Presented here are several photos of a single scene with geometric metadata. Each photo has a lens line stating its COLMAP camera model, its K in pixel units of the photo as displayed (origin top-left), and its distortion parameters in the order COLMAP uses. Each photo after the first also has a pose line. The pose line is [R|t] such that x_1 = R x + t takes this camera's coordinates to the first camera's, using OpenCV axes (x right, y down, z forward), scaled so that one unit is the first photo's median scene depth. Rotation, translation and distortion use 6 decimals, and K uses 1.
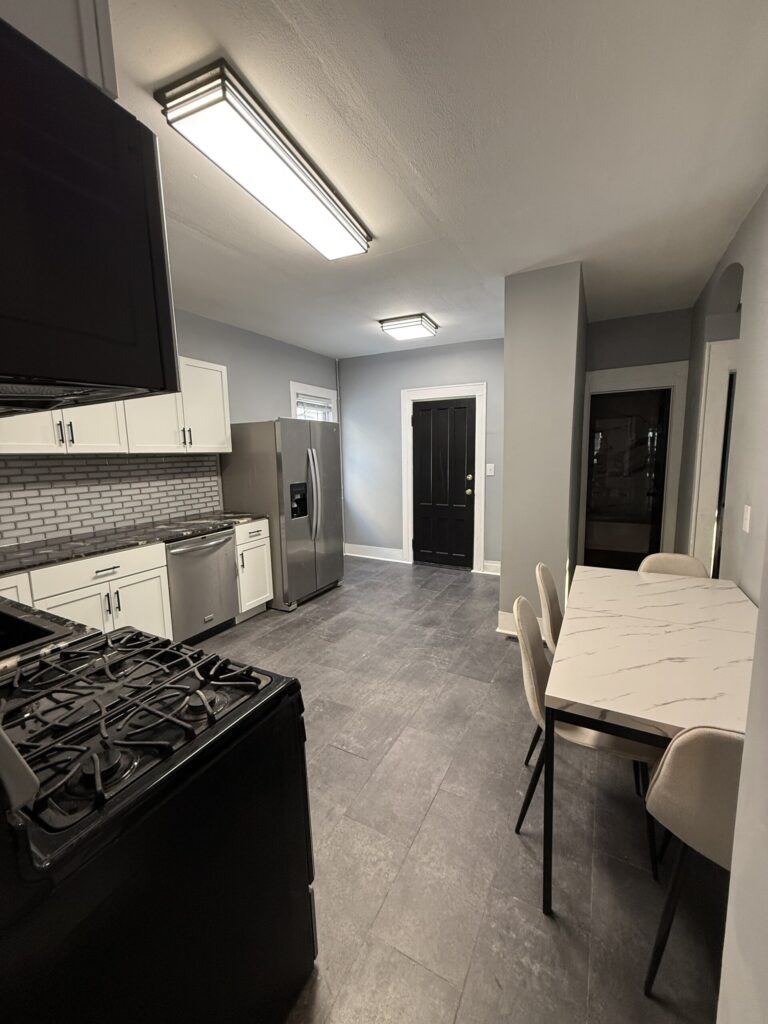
lens RADIAL K [[407.6, 0, 384.9], [0, 407.6, 508.9], [0, 0, 1]] dist [0.001434, -0.000138]
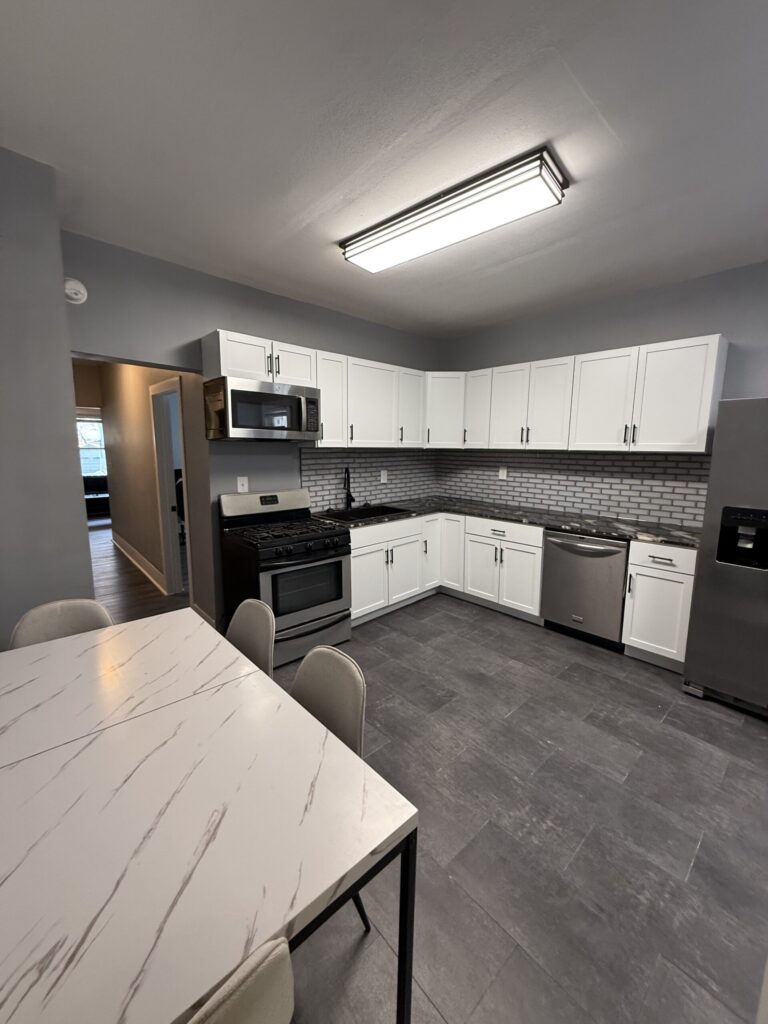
lens RADIAL K [[407.6, 0, 385.4], [0, 407.6, 508.4], [0, 0, 1]] dist [0.001434, -0.000138]
pose [[-0.330975, 0.161295, -0.929752, 0.612471], [-0.130063, 0.968082, 0.214245, -0.145943], [0.934633, 0.191836, -0.299432, 0.827088]]
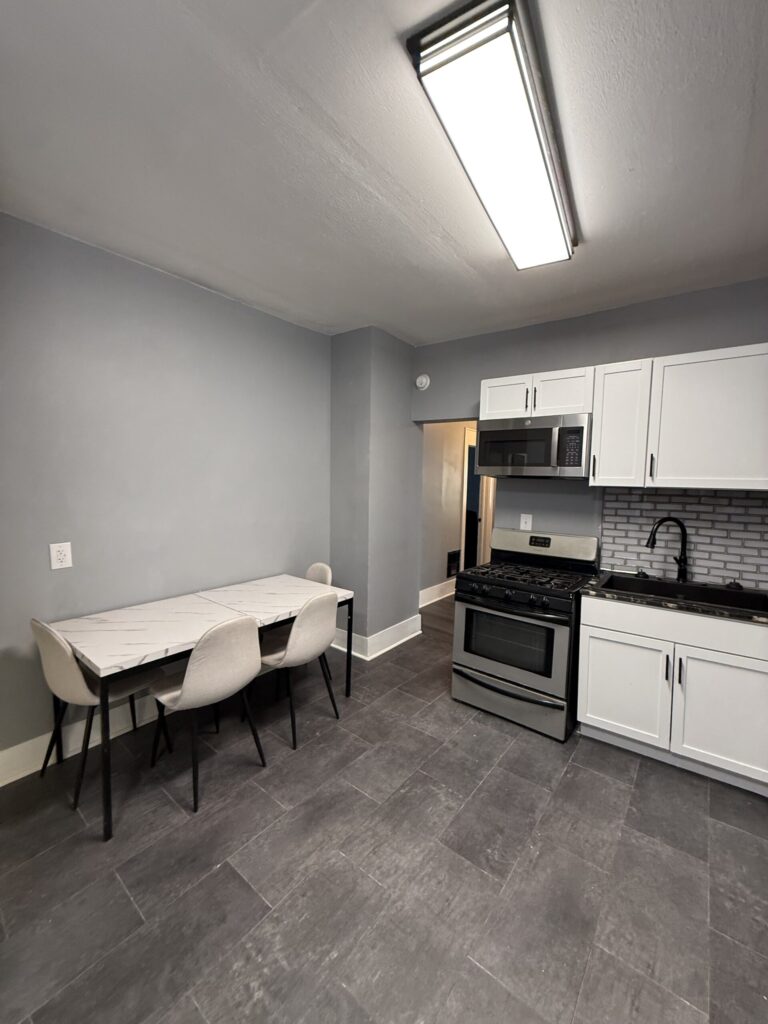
lens RADIAL K [[407.6, 0, 386.5], [0, 407.6, 508.5], [0, 0, 1]] dist [0.001434, -0.000138]
pose [[-0.985392, -0.009054, 0.170060, -0.071377], [0.025938, 0.978956, 0.202415, -0.185292], [-0.168313, 0.203869, -0.964421, 1.206157]]
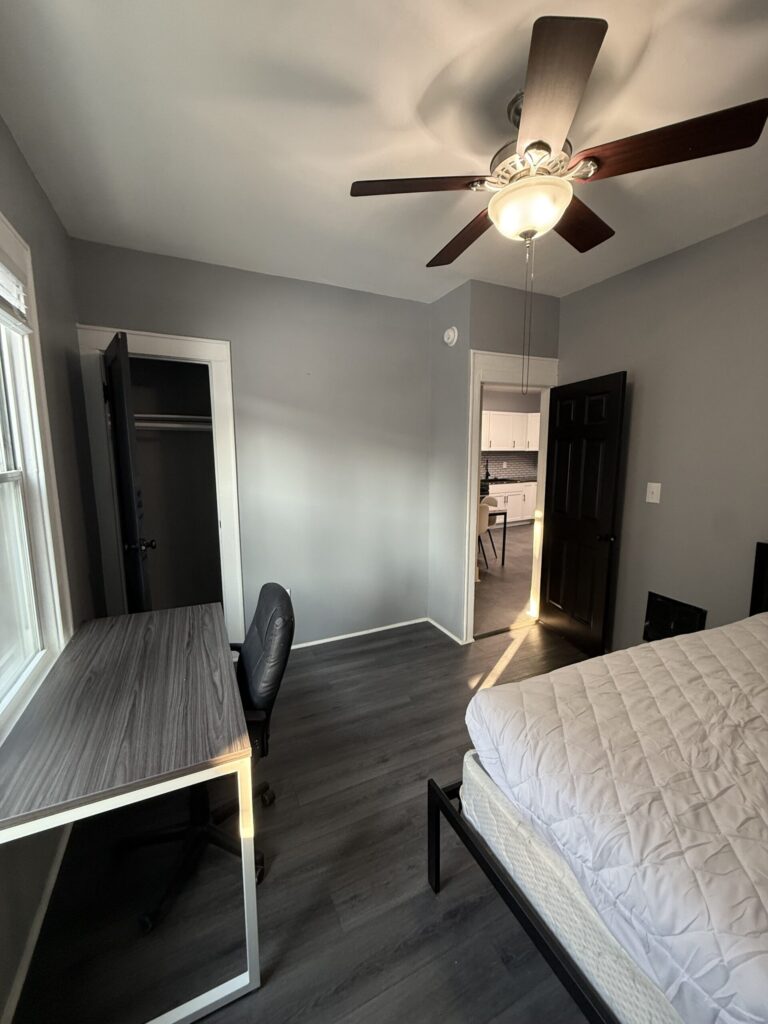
lens RADIAL K [[407.6, 0, 380.2], [0, 407.6, 503.5], [0, 0, 1]] dist [0.001434, -0.000138]
pose [[-0.599184, 0.133515, -0.789400, 2.062821], [-0.093546, 0.967567, 0.234654, -0.273560], [0.795128, 0.214446, -0.567261, 1.349672]]
